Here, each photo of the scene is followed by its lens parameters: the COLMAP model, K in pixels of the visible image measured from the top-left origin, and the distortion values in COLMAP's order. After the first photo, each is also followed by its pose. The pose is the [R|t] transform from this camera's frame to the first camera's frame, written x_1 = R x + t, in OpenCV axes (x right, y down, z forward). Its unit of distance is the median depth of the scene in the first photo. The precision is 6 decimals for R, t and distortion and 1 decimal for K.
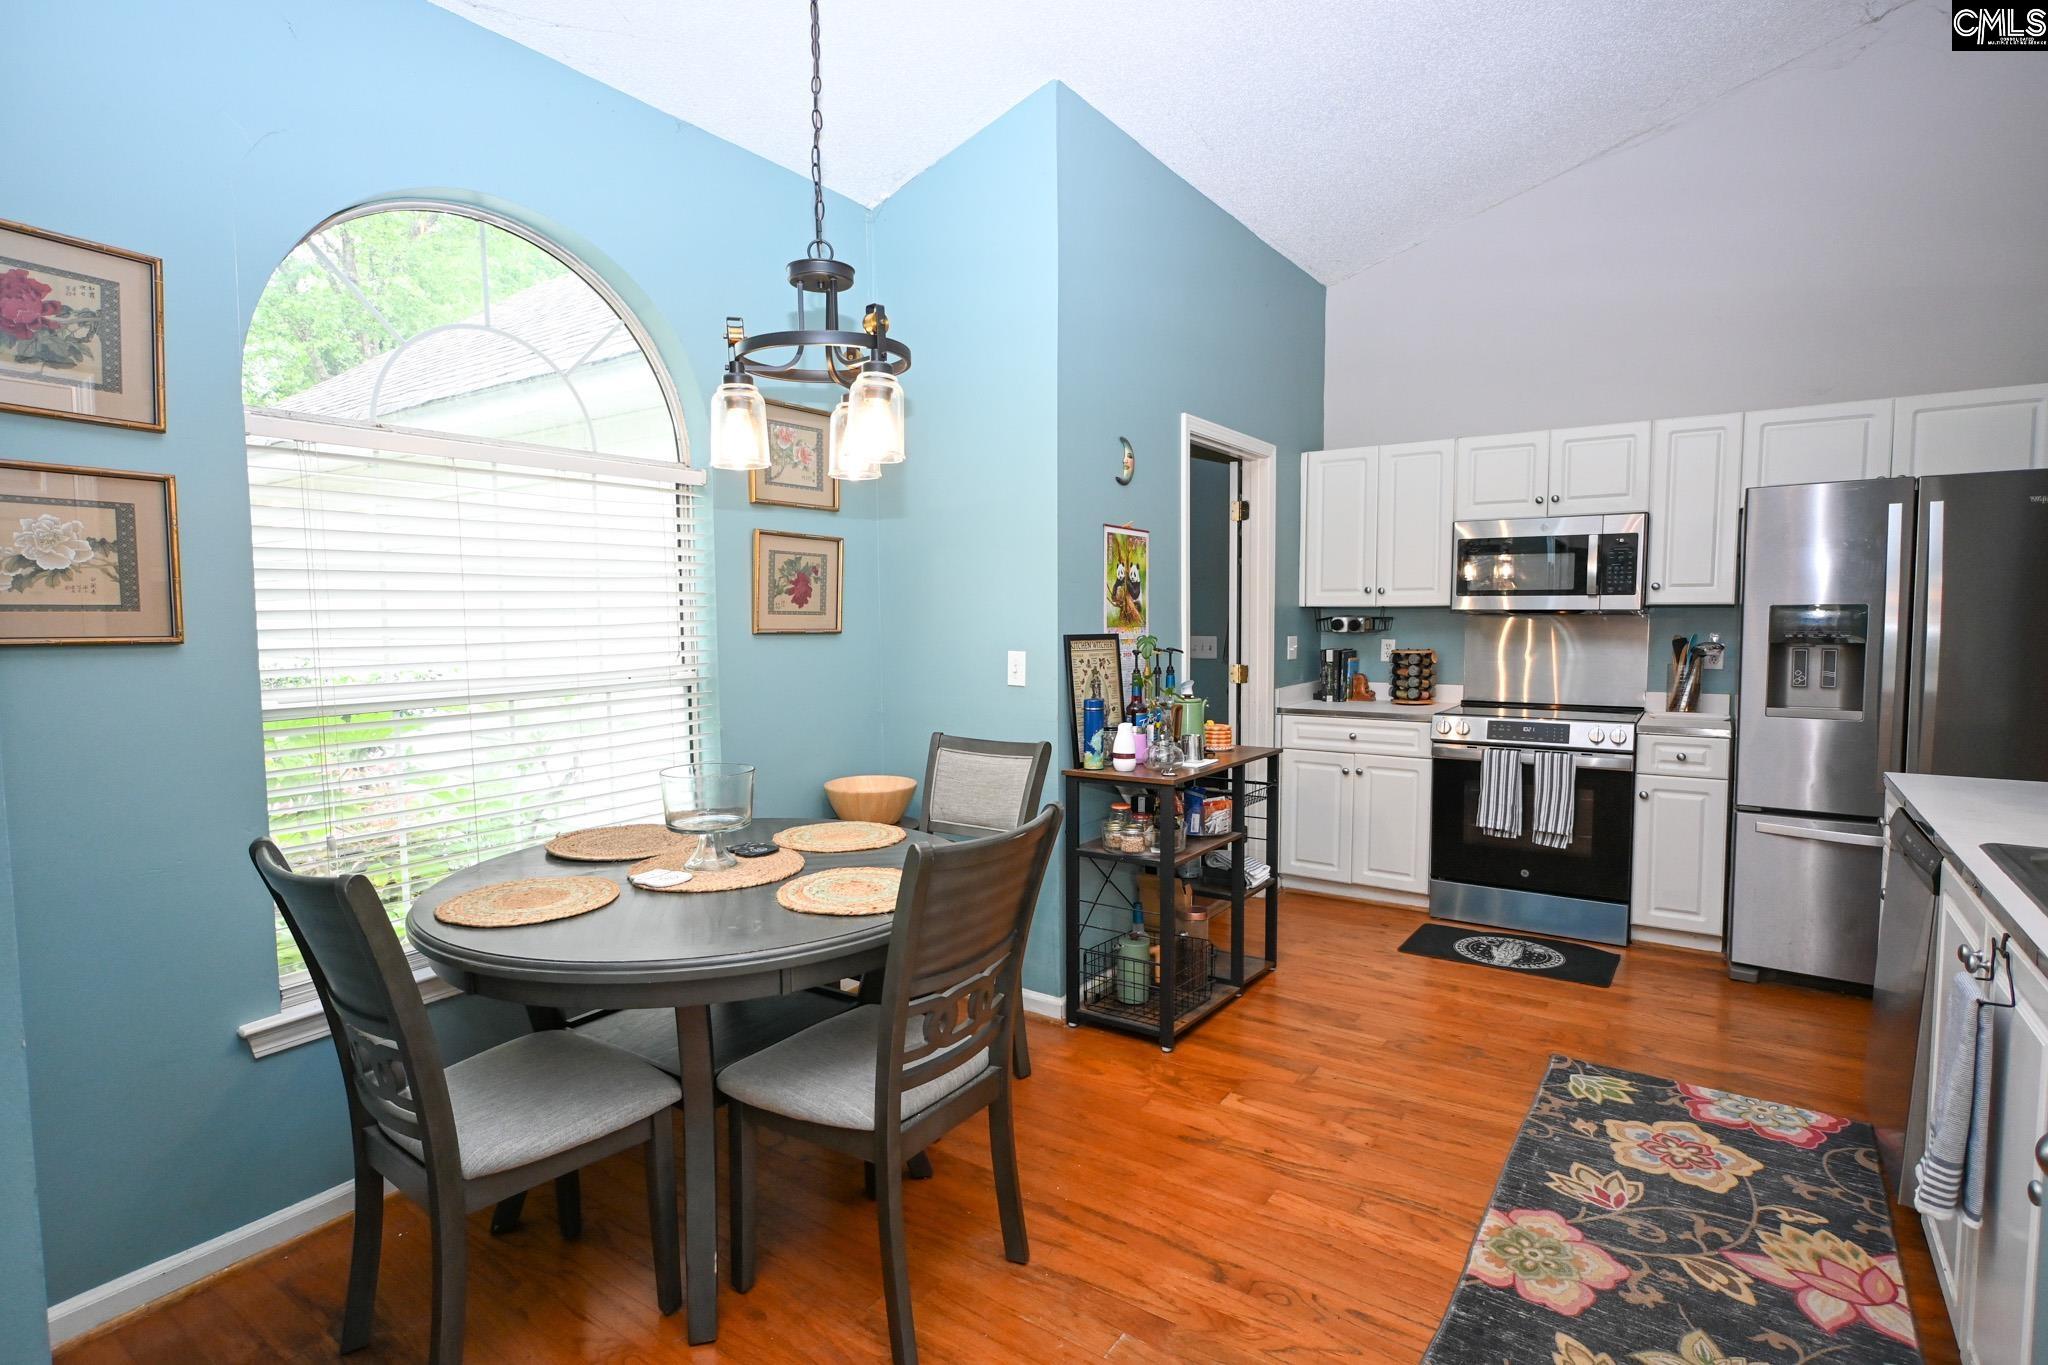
lens RADIAL K [[1028.0, 0, 1028.8], [0, 1028.0, 677.5], [0, 0, 1]] dist [-0.000829, -0.000207]
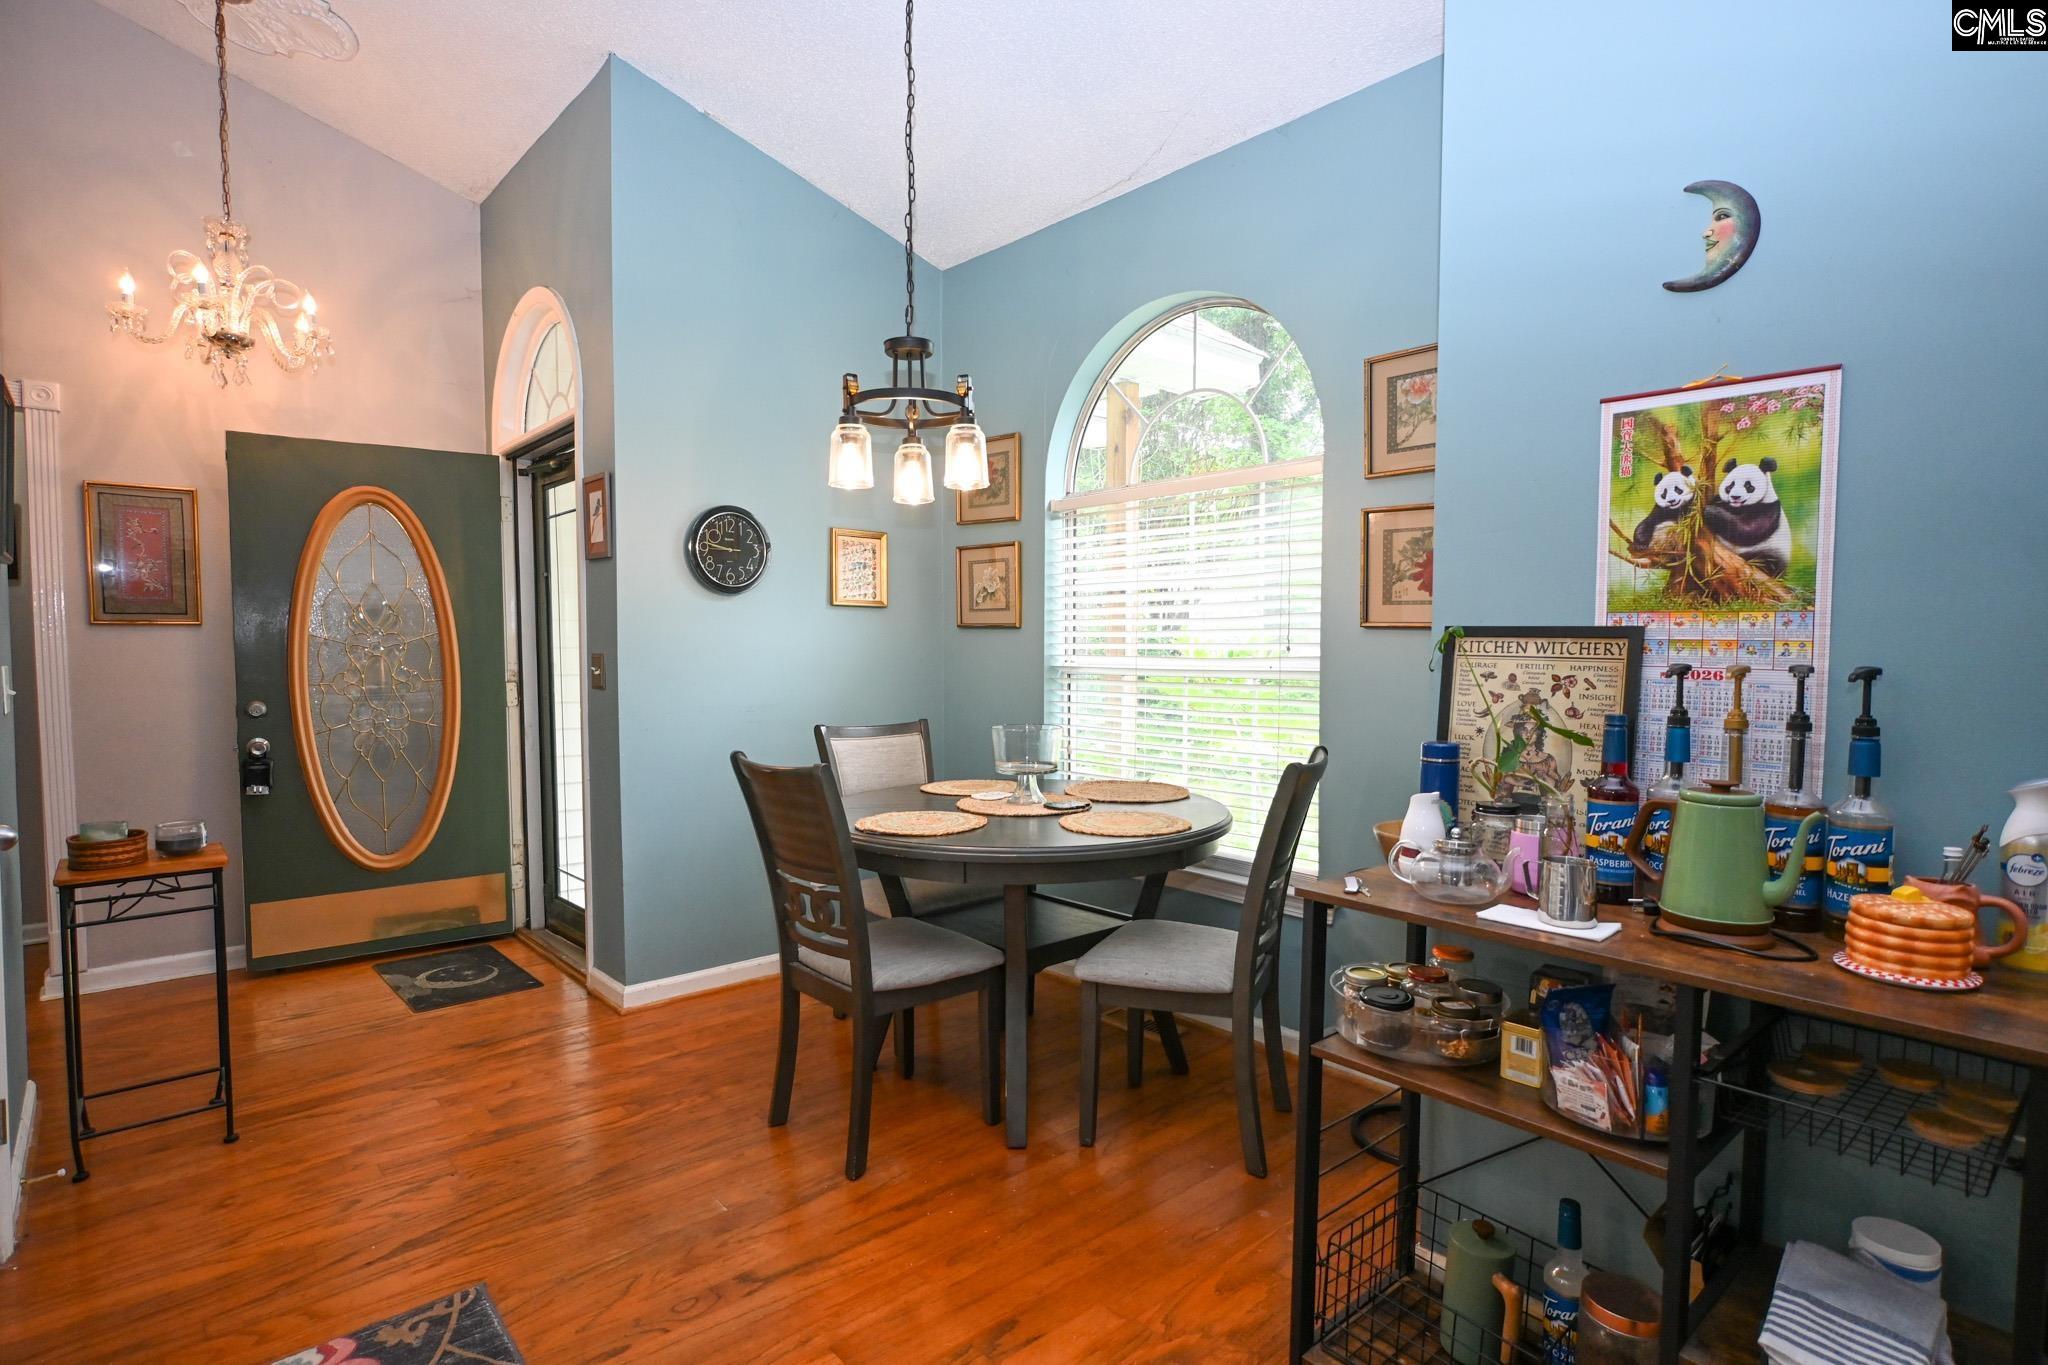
lens RADIAL K [[1039.4, 0, 1029.7], [0, 1039.4, 683.8], [0, 0, 1]] dist [0.000200, 0.001245]
pose [[-0.243390, 0.046660, -0.968806, 0.633536], [-0.059525, 0.996241, 0.062935, -0.031295], [0.968100, 0.072986, -0.239698, 0.883151]]
